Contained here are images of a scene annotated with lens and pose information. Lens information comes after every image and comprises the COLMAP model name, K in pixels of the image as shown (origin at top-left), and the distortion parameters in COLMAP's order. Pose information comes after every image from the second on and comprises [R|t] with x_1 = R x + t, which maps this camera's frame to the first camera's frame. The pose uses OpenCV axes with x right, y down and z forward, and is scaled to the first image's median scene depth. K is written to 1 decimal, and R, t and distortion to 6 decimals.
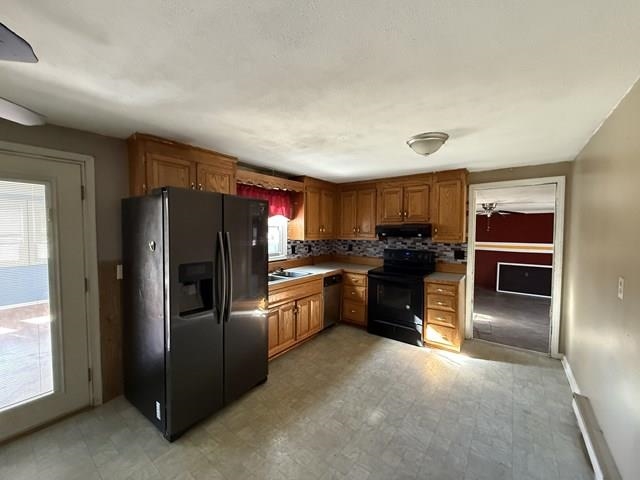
lens RADIAL K [[253.4, 0, 317.7], [0, 253.4, 238.7], [0, 0, 1]] dist [0.000373, 0.000026]
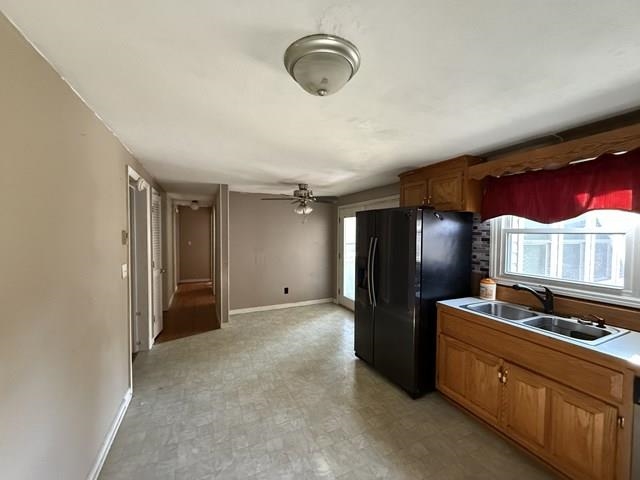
lens RADIAL K [[253.4, 0, 317.7], [0, 253.4, 238.7], [0, 0, 1]] dist [0.000373, 0.000026]
pose [[-0.463534, 0.013183, -0.885981, 0.873476], [-0.041617, 0.998462, 0.036630, -0.052401], [0.885101, 0.053851, -0.462273, 1.219783]]
